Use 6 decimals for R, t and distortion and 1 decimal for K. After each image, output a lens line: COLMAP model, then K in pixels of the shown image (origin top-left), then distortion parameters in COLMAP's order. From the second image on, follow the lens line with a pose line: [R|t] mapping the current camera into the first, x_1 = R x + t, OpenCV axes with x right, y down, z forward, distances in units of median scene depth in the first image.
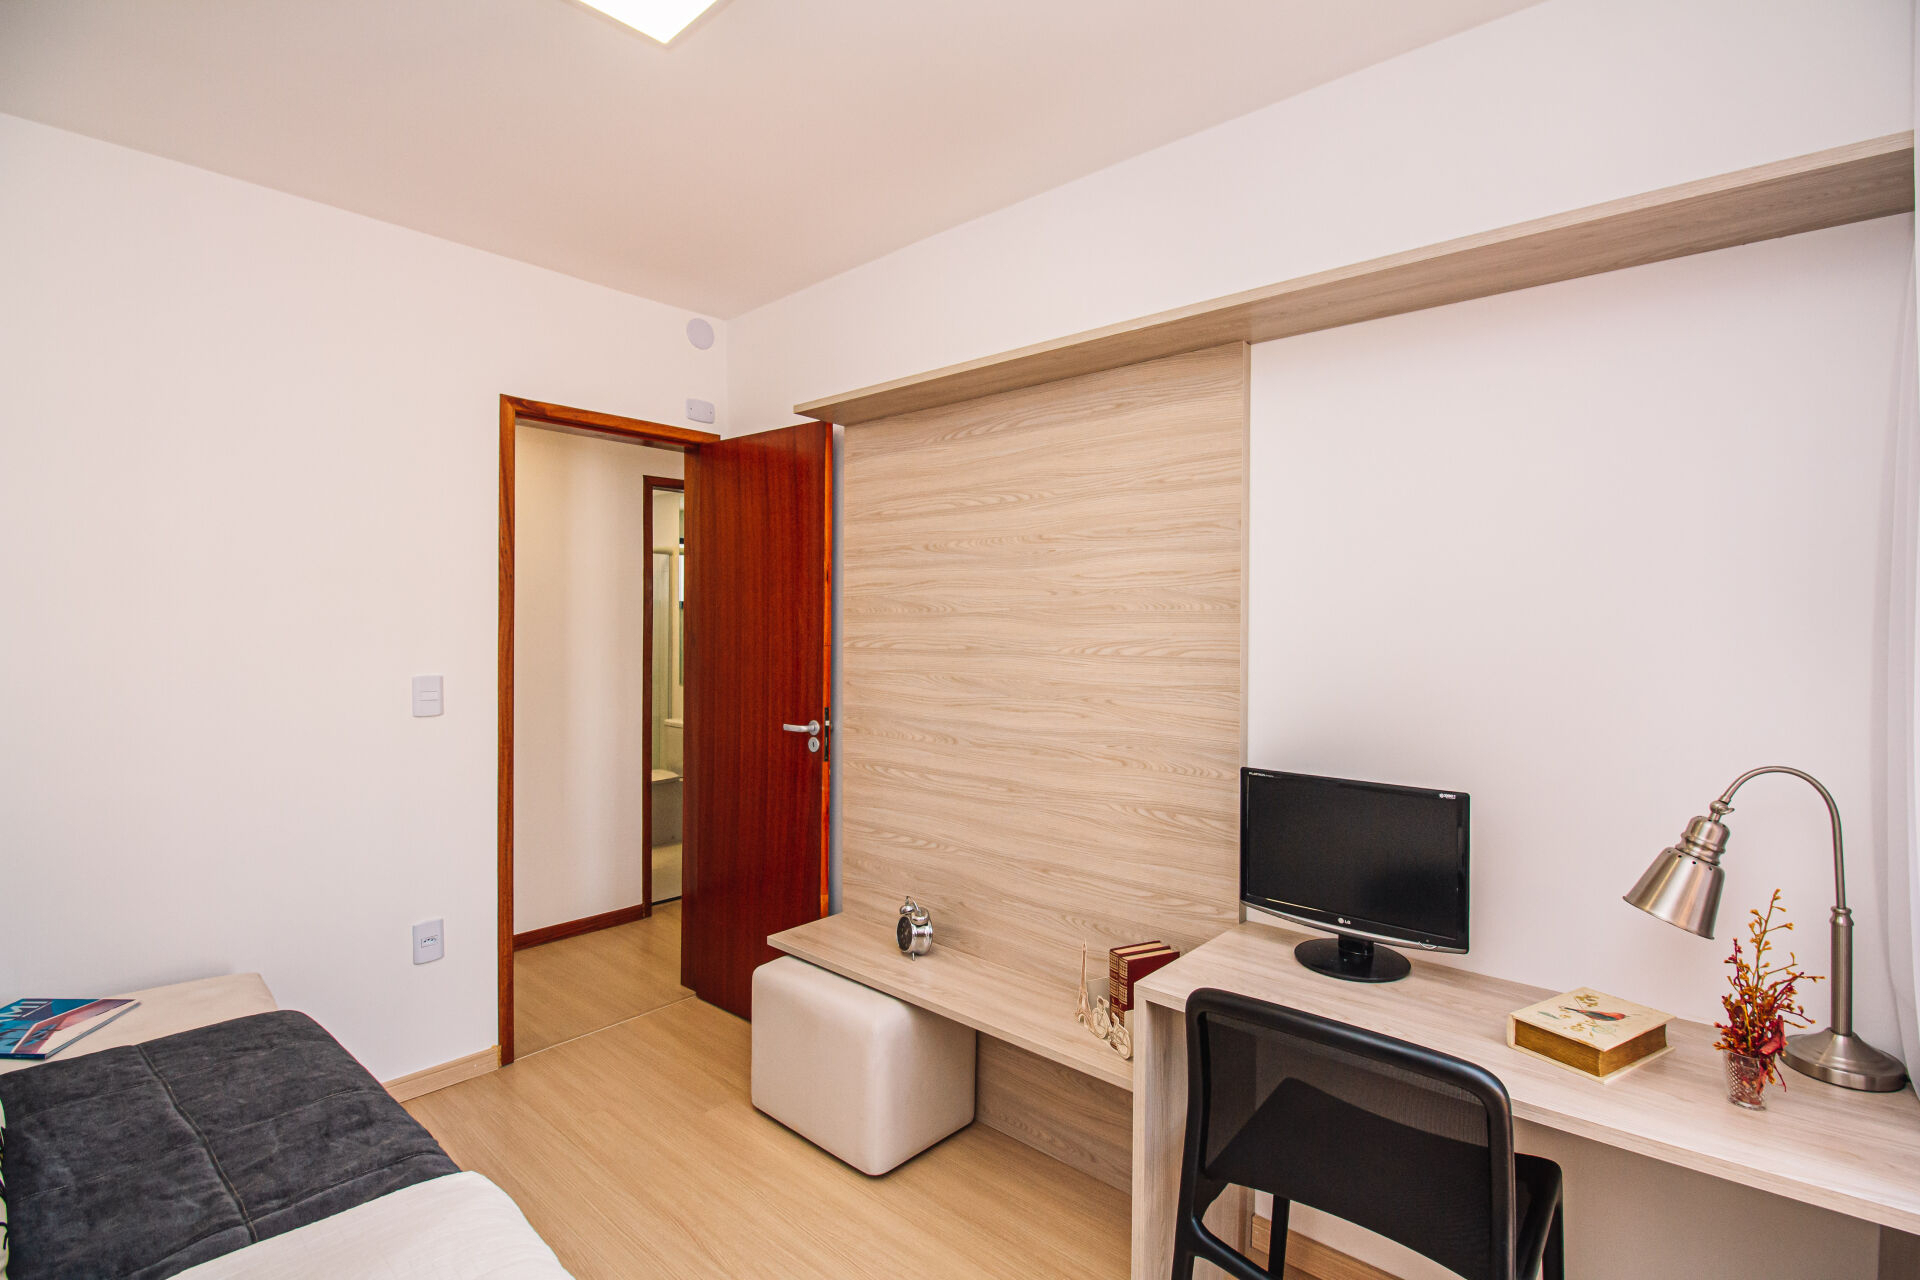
lens RADIAL K [[897.3, 0, 973.7], [0, 897.3, 631.8], [0, 0, 1]] dist [0.001215, -0.013110]
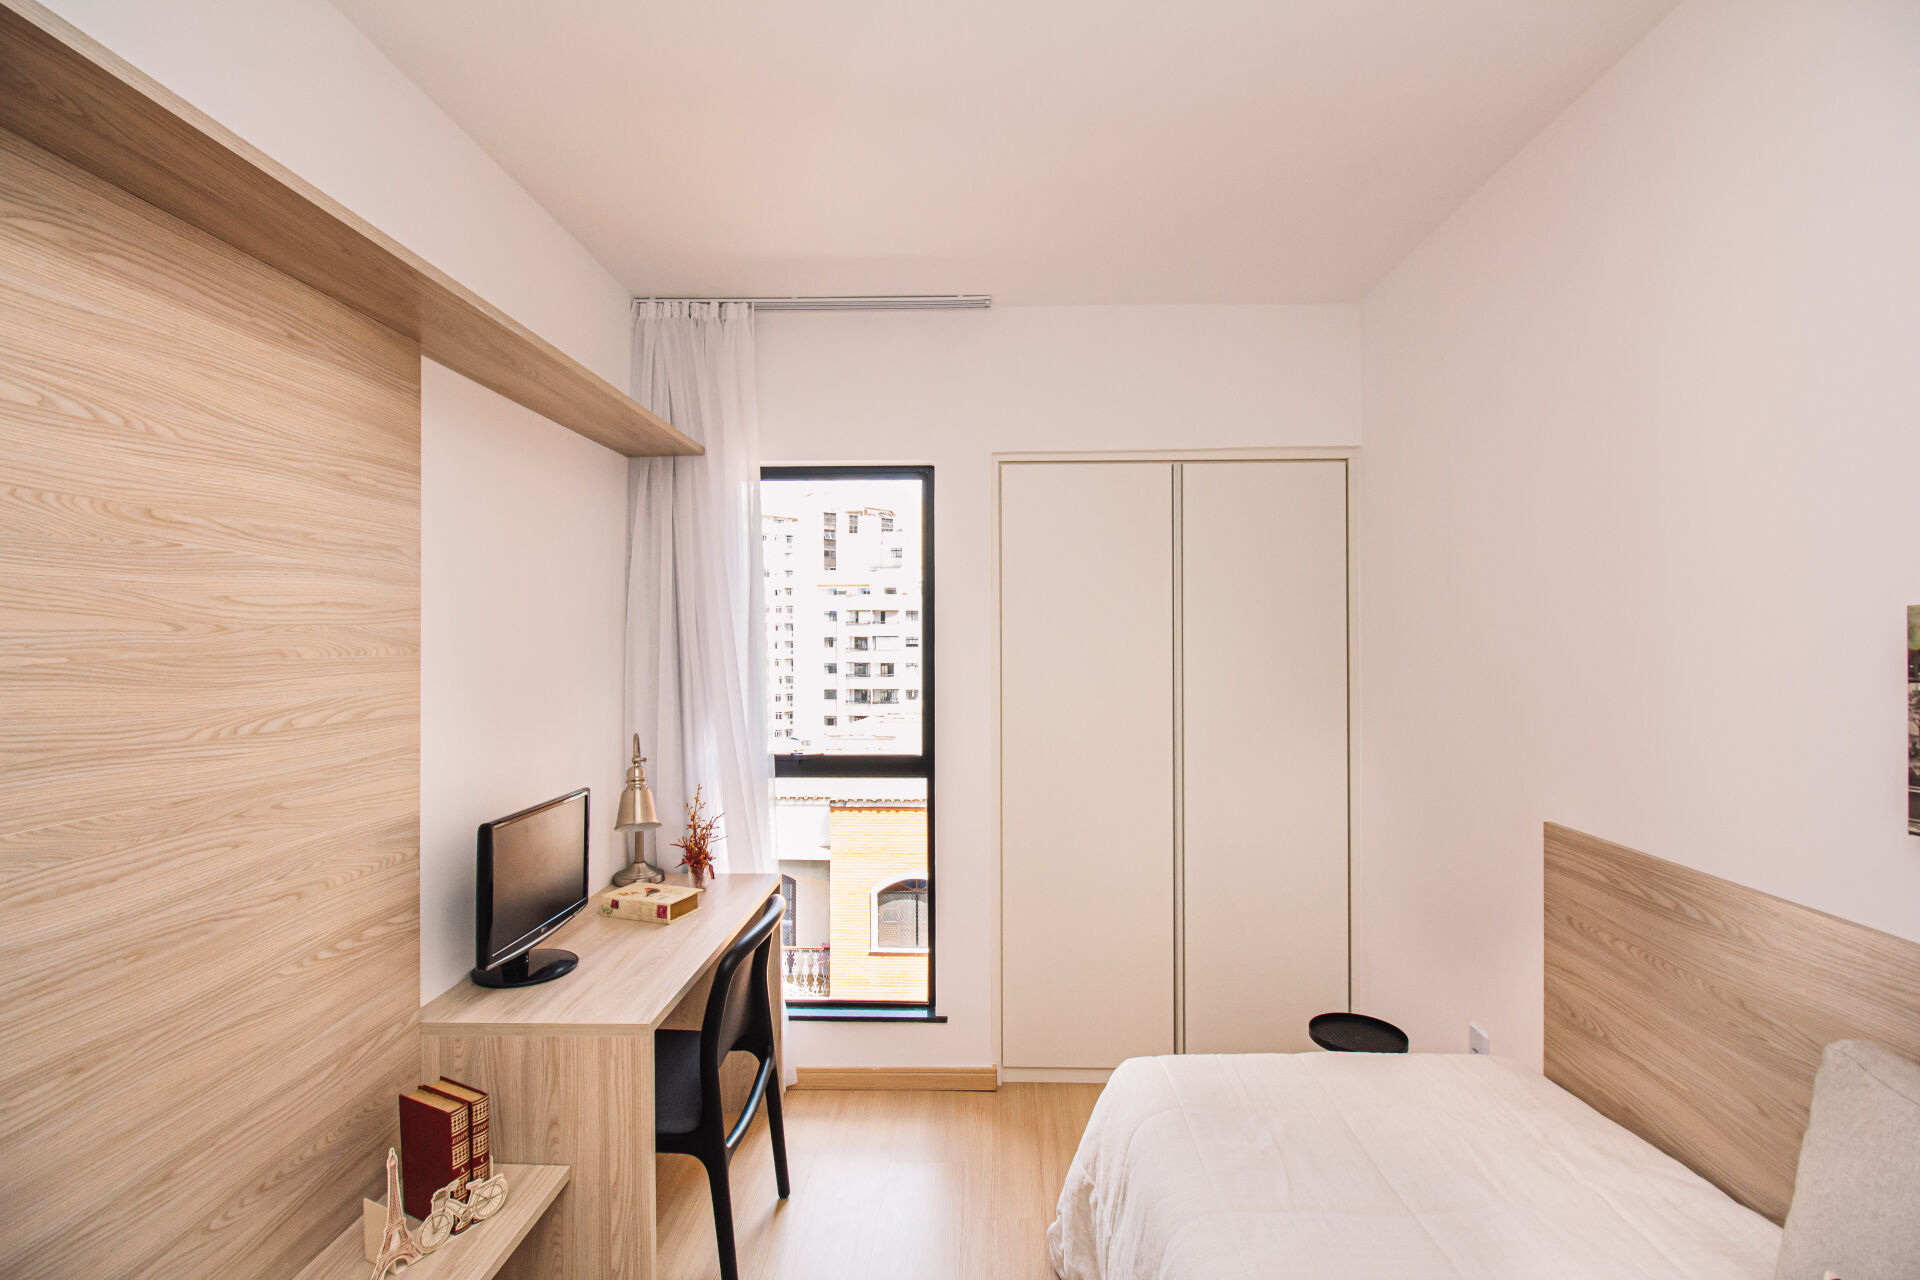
lens RADIAL K [[890.1, 0, 974.6], [0, 890.1, 629.8], [0, 0, 1]] dist [-0.001079, -0.012438]
pose [[-0.647283, 0.001385, 0.762248, -0.563917], [0.003158, 0.999995, 0.000865, -0.038741], [-0.762243, 0.002967, -0.647284, 0.930223]]
